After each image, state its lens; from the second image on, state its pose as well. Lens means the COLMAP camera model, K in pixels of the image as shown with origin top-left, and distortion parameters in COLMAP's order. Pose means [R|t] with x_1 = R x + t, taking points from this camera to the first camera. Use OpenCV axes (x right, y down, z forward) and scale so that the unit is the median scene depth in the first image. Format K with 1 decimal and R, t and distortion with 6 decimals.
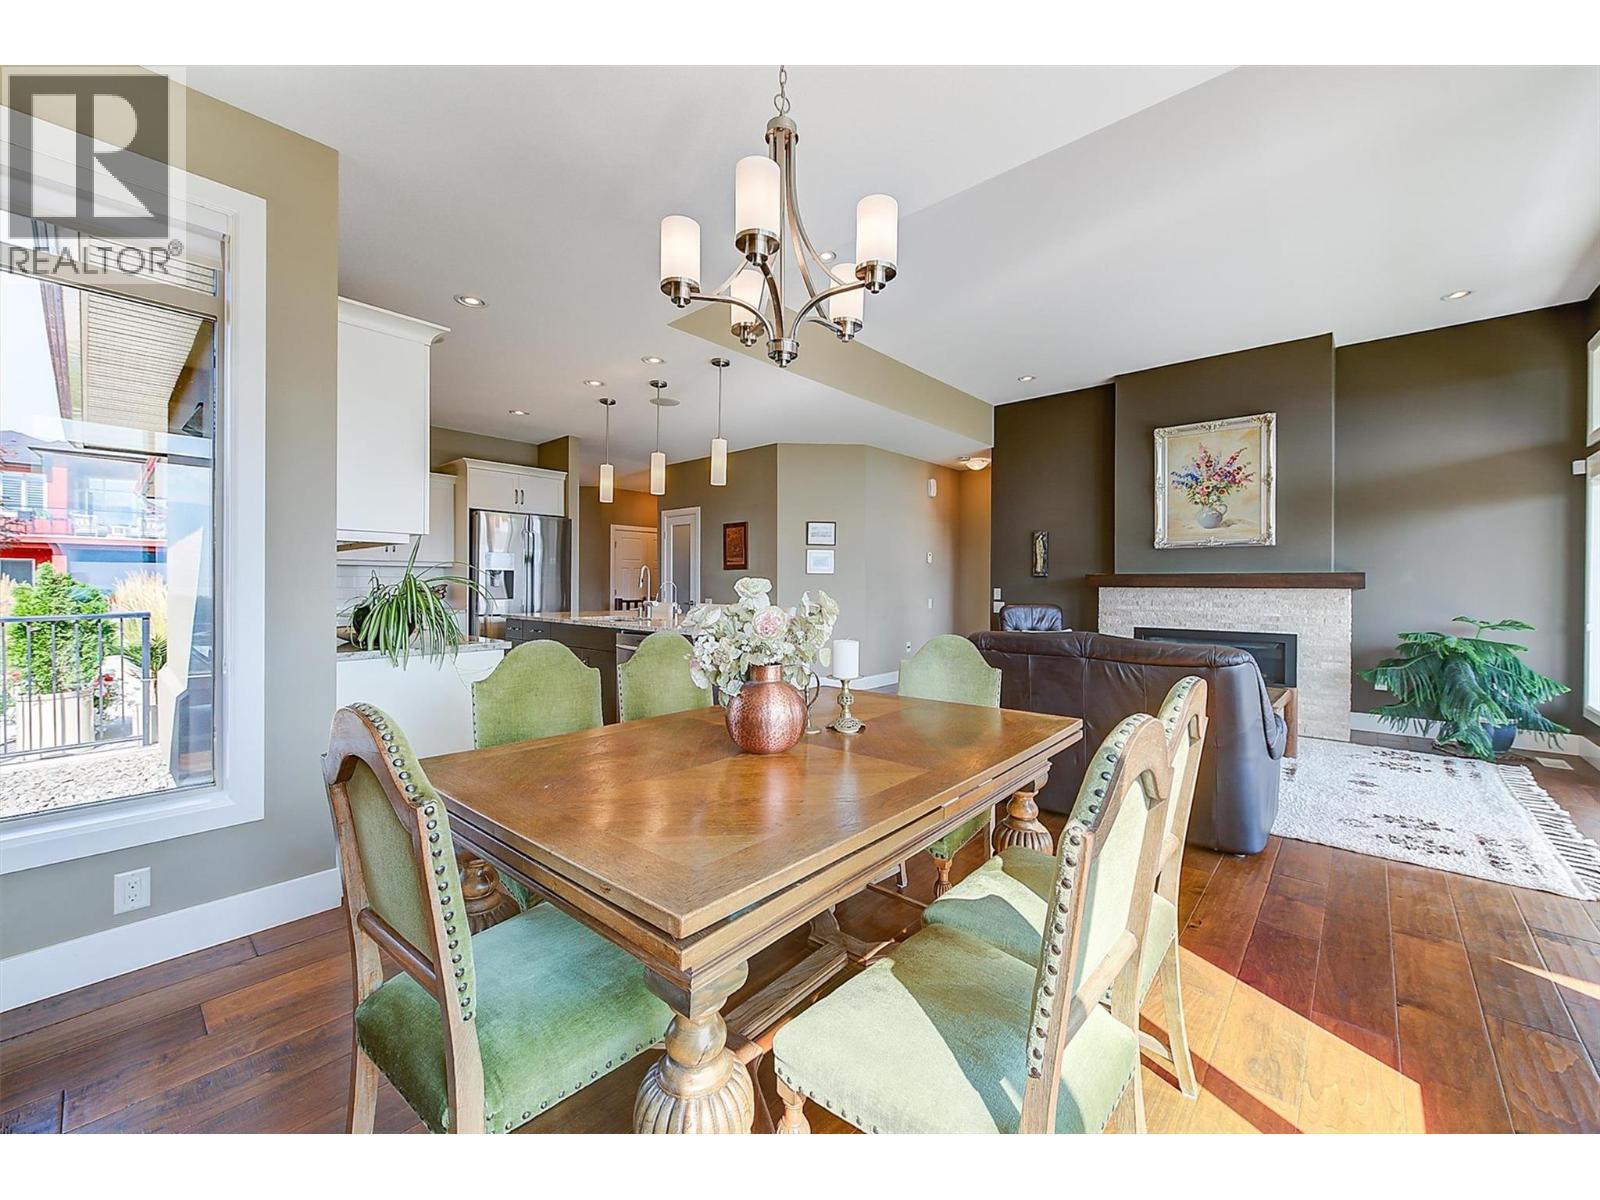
lens RADIAL K [[636.5, 0, 824.0], [0, 636.5, 583.9], [0, 0, 1]] dist [-0.000347, -0.000002]
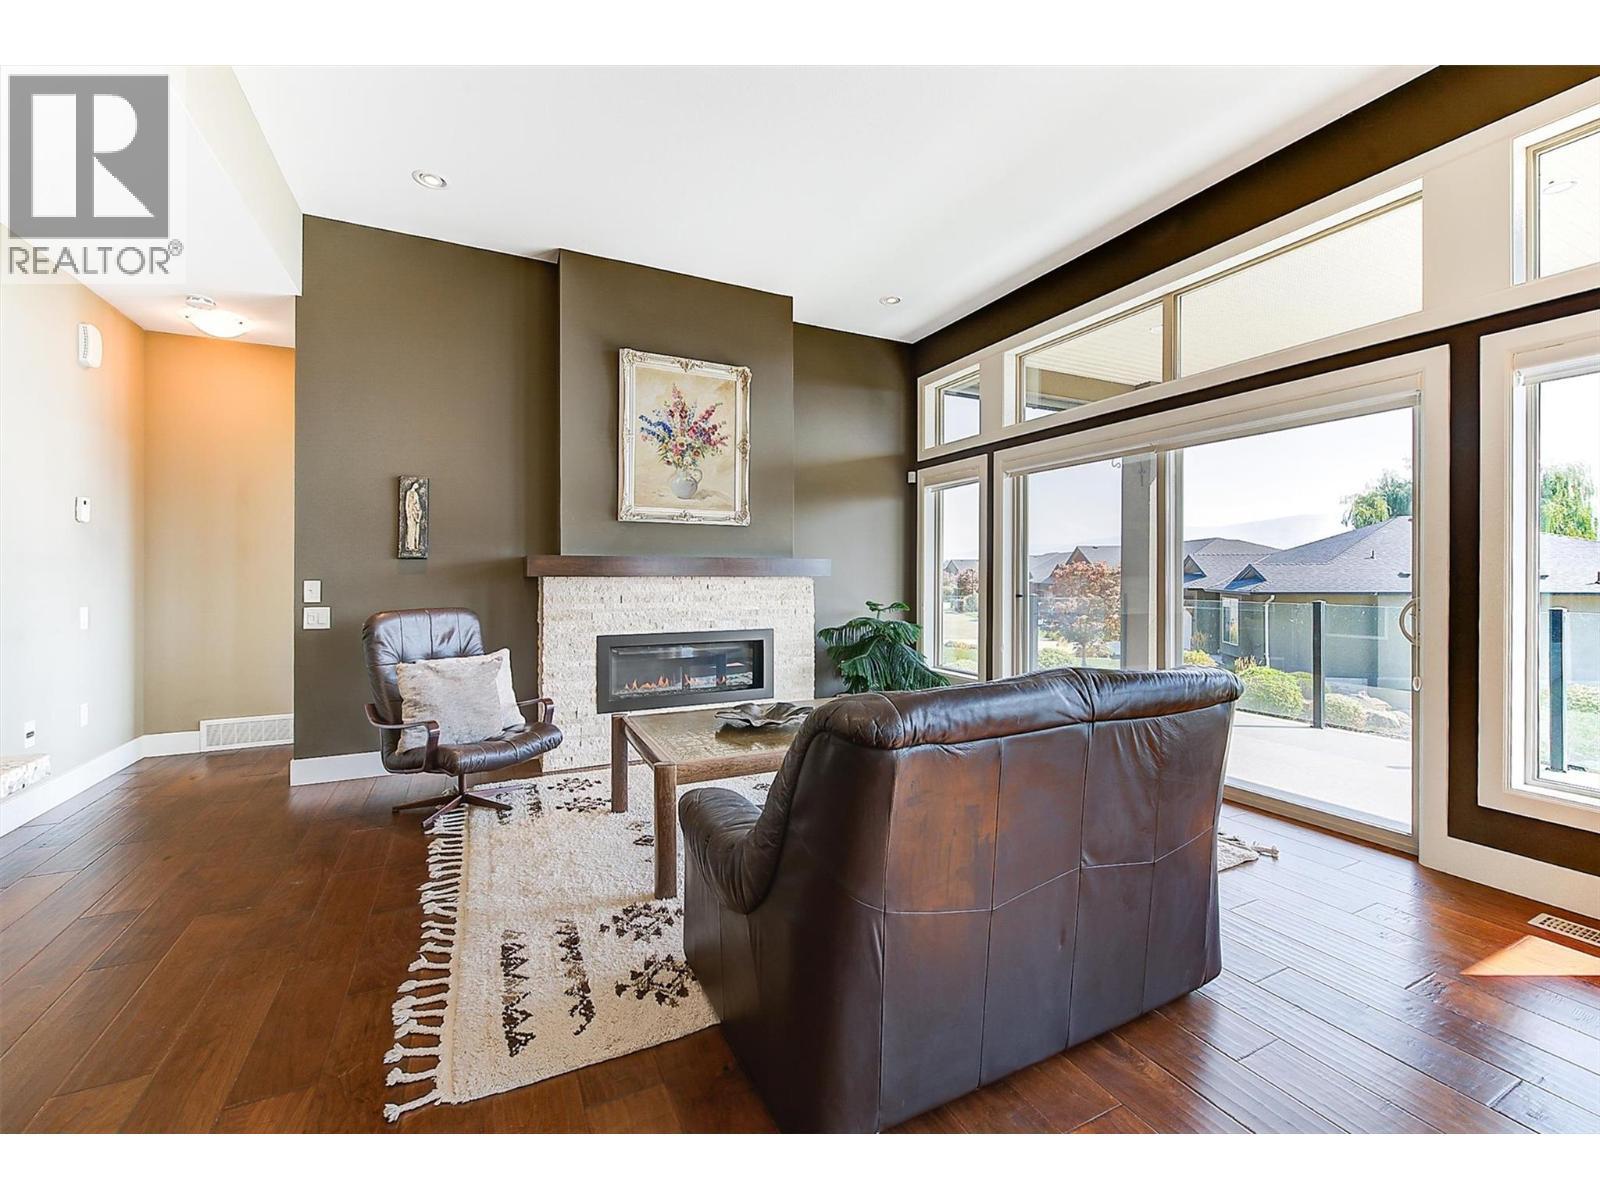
lens RADIAL K [[679.5, 0, 810.2], [0, 679.5, 565.4], [0, 0, 1]] dist [0.000009, -0.000048]
pose [[0.389949, 0.009914, 0.920783, -0.080665], [0.000491, 0.999940, -0.010975, 0.001649], [-0.920836, 0.004732, 0.389920, 0.529454]]
